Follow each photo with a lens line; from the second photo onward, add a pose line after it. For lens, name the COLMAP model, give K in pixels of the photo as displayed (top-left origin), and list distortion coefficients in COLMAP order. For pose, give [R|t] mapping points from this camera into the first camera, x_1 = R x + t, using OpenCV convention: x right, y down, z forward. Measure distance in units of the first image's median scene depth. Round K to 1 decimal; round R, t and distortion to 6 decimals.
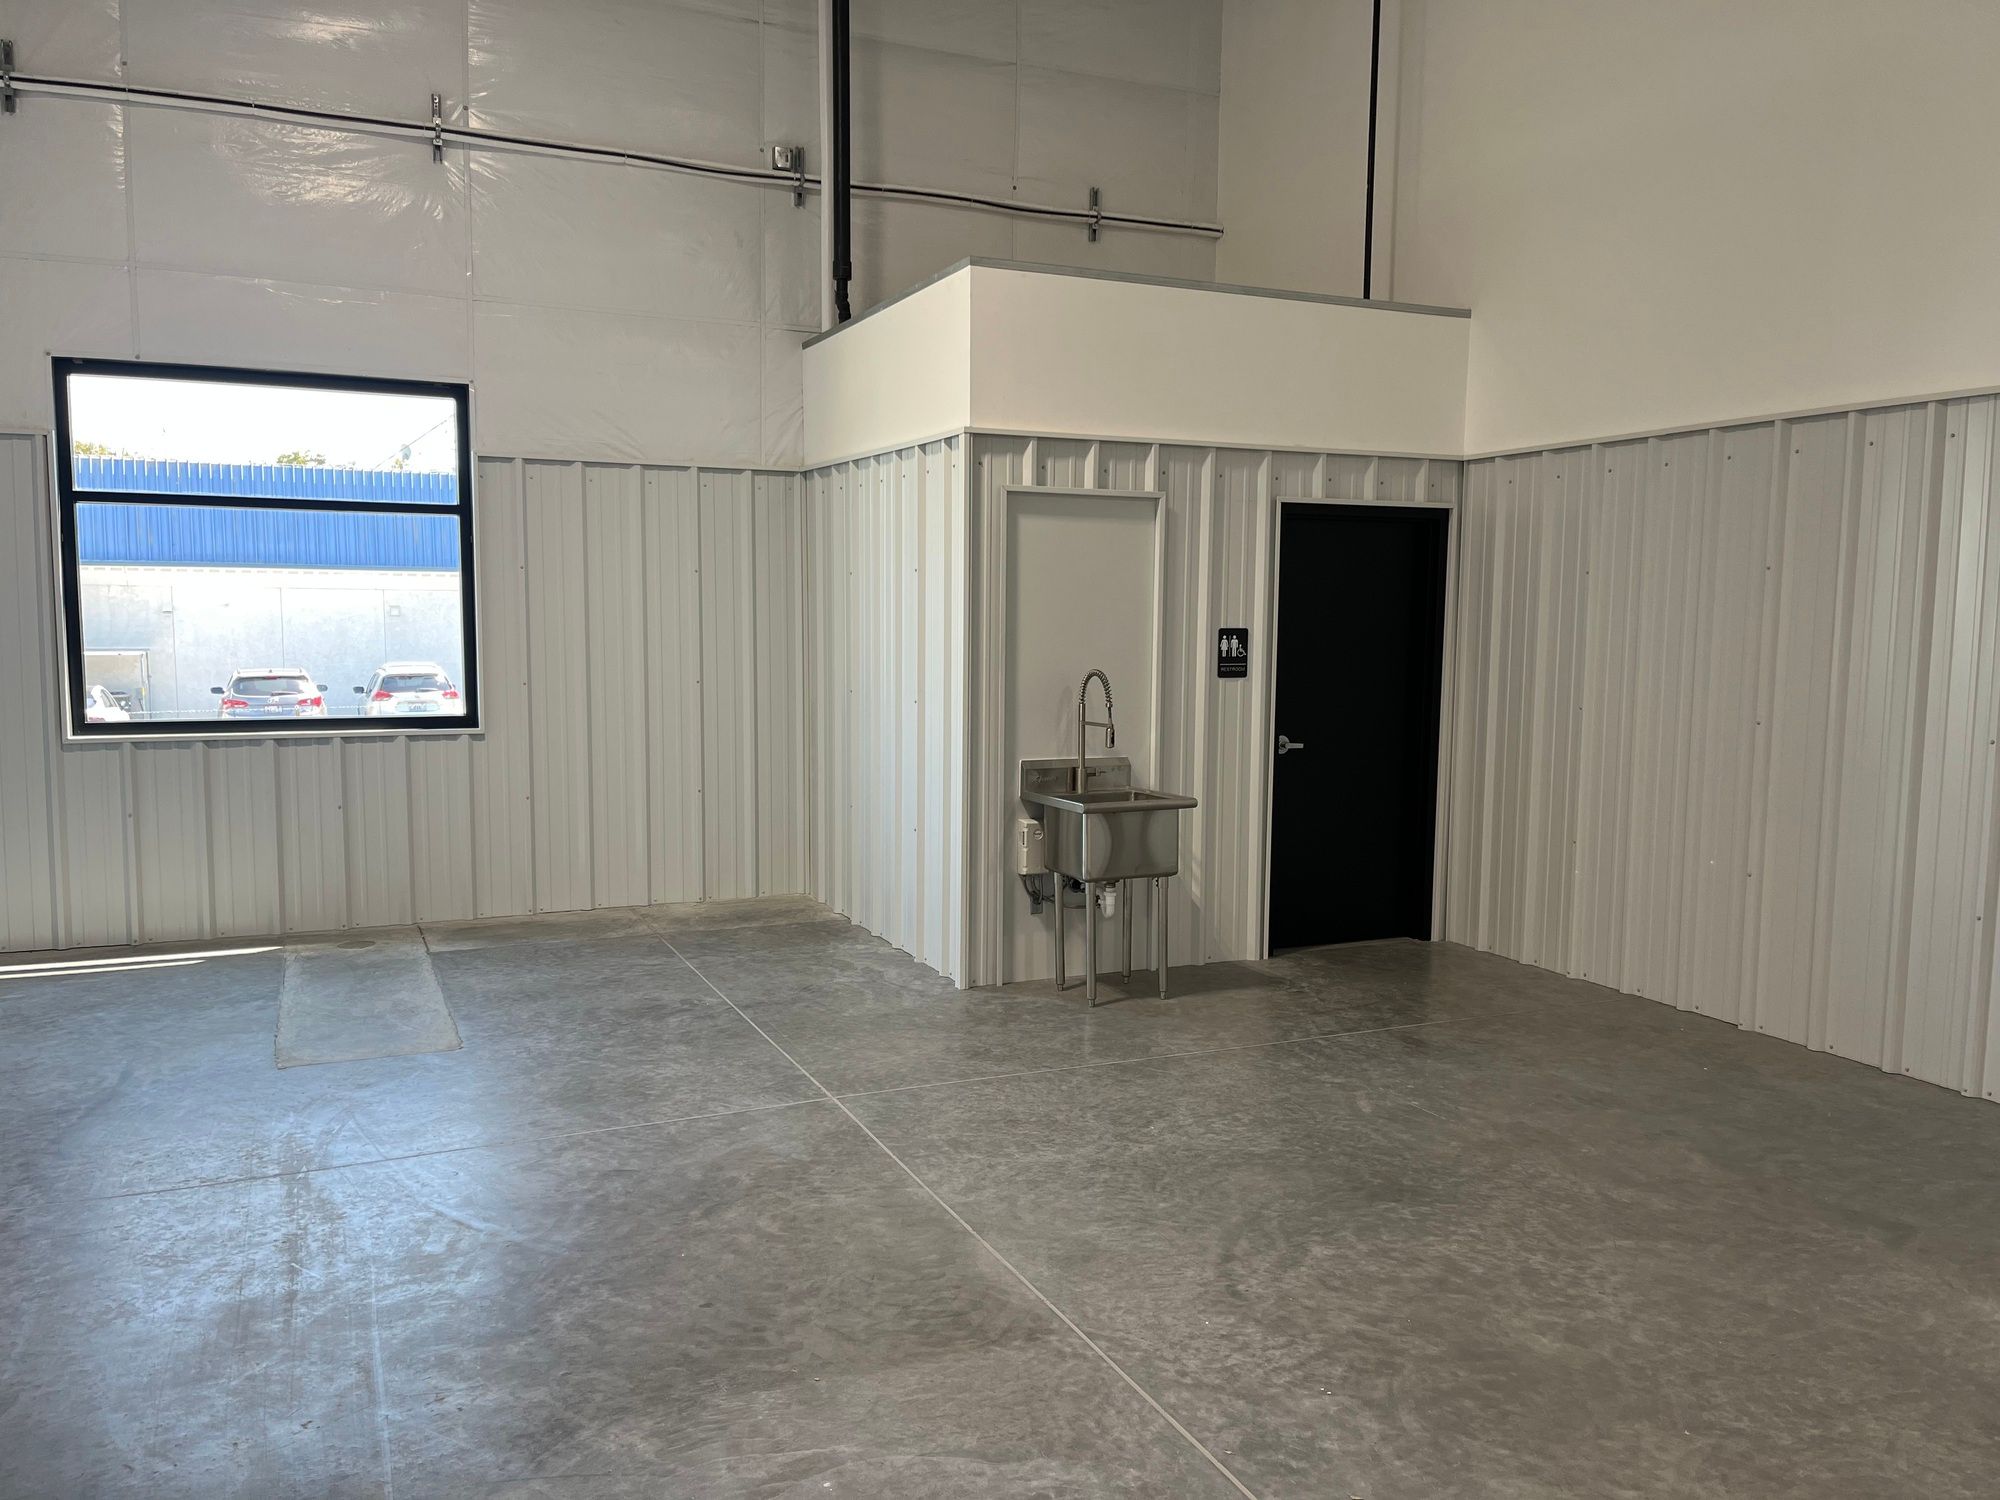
lens RADIAL K [[1505.6, 0, 994.1], [0, 1505.6, 761.1], [0, 0, 1]] dist [0.071095, -0.092441]
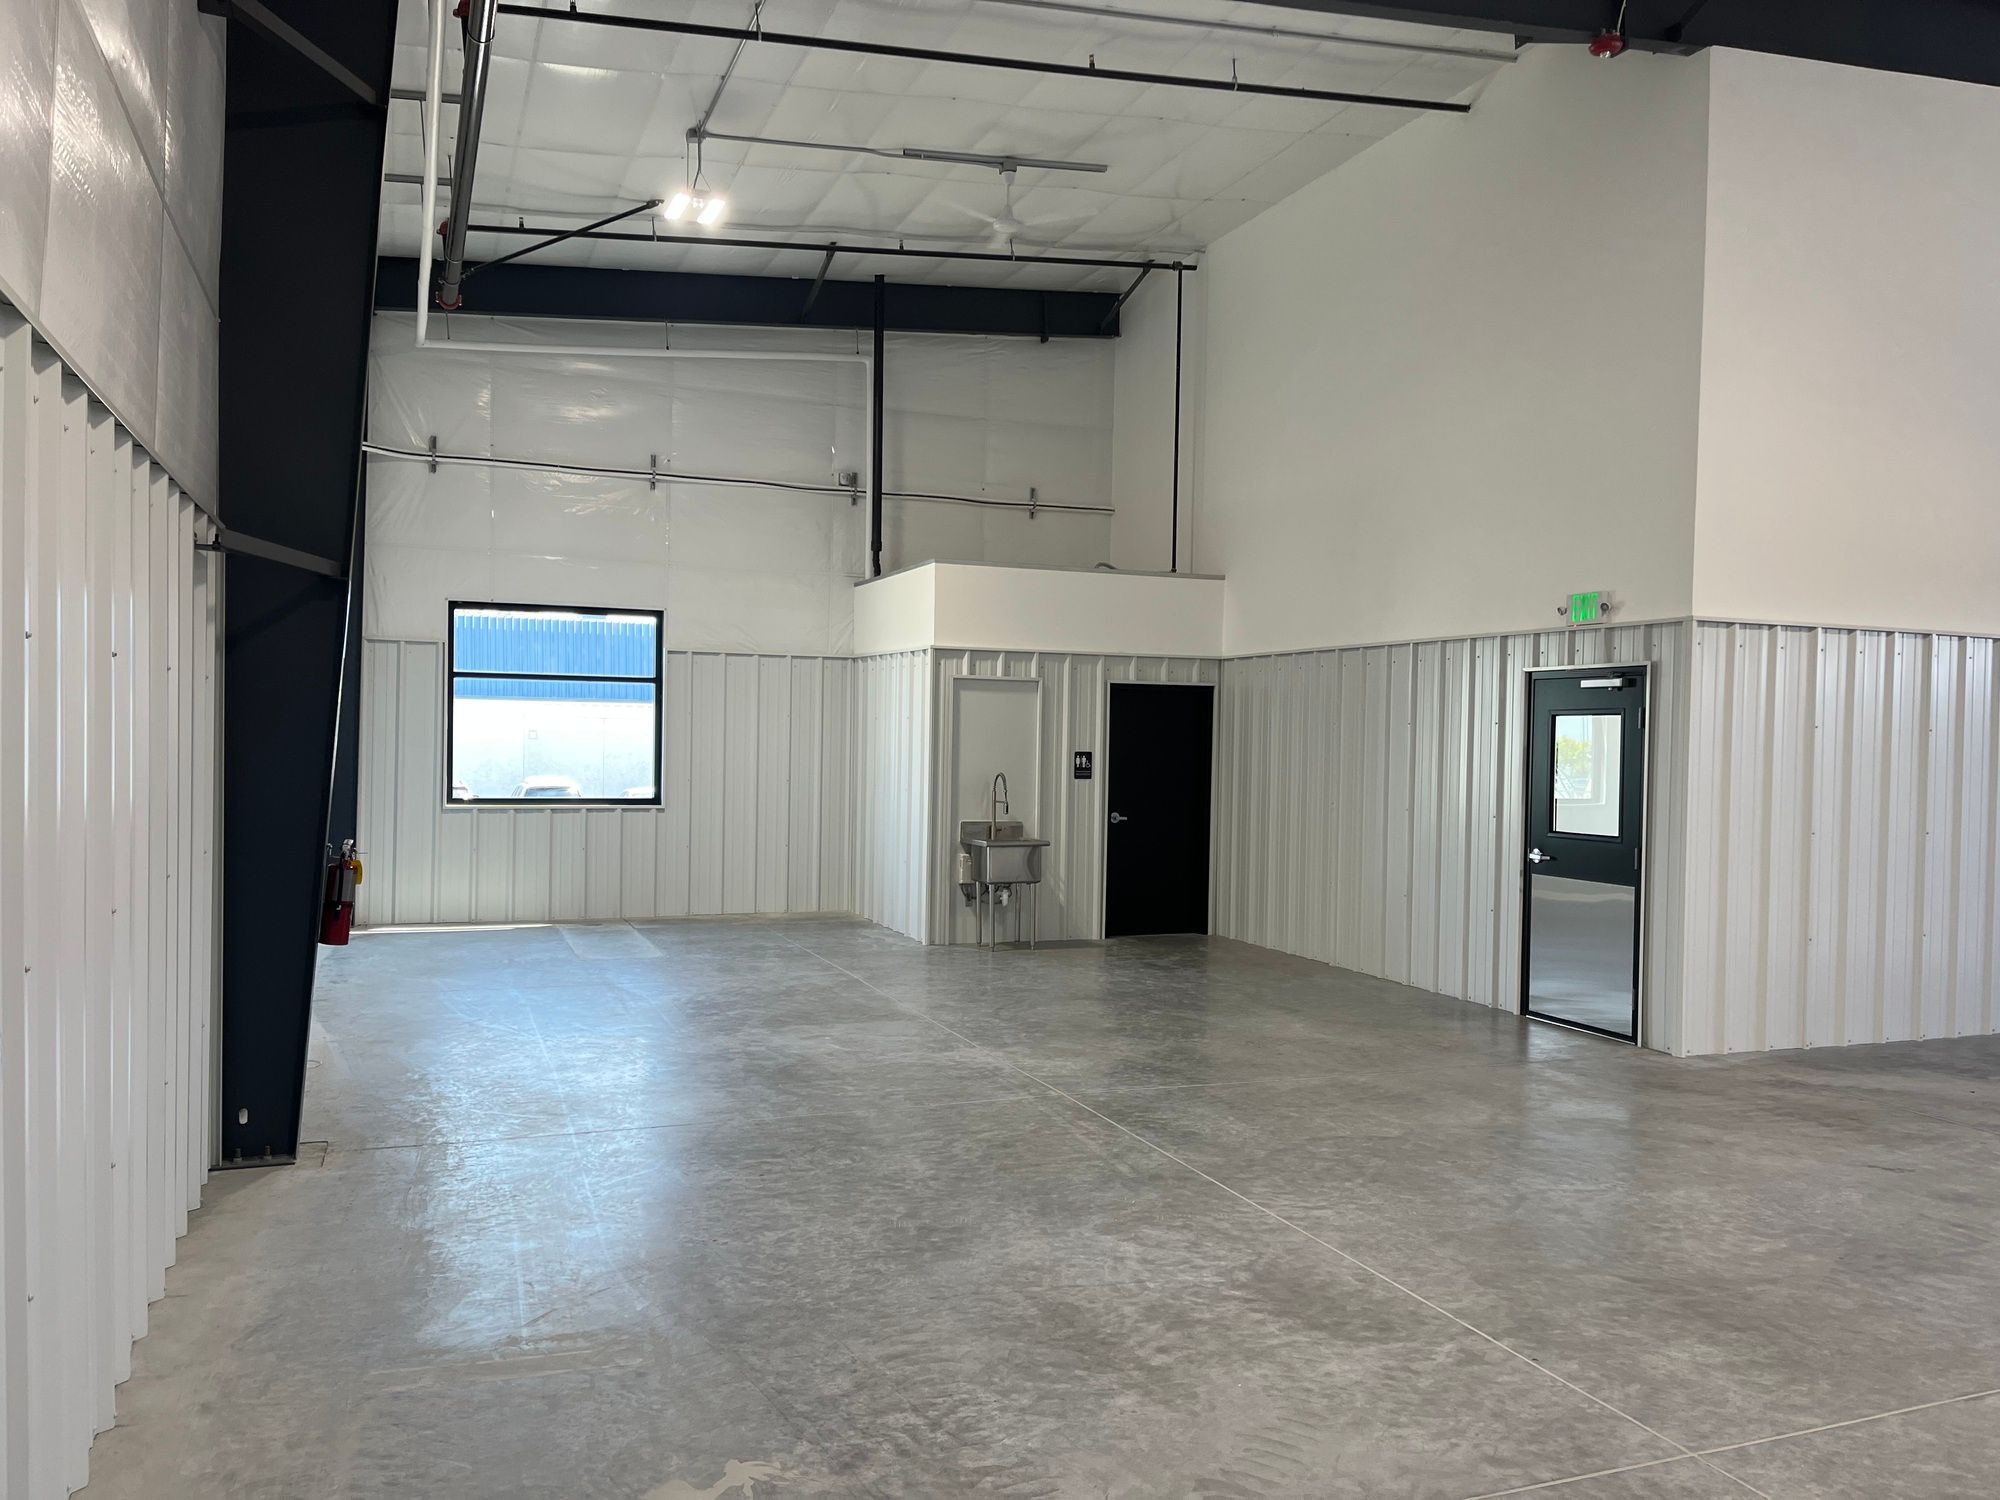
lens RADIAL K [[1505.6, 0, 1005.2], [0, 1505.6, 765.3], [0, 0, 1]] dist [0.071095, -0.092441]
pose [[0.998855, 0.010985, -0.046567, 0.145997], [-0.014679, 0.996708, -0.079735, 0.071605], [0.045538, 0.080327, 0.995728, -0.779097]]
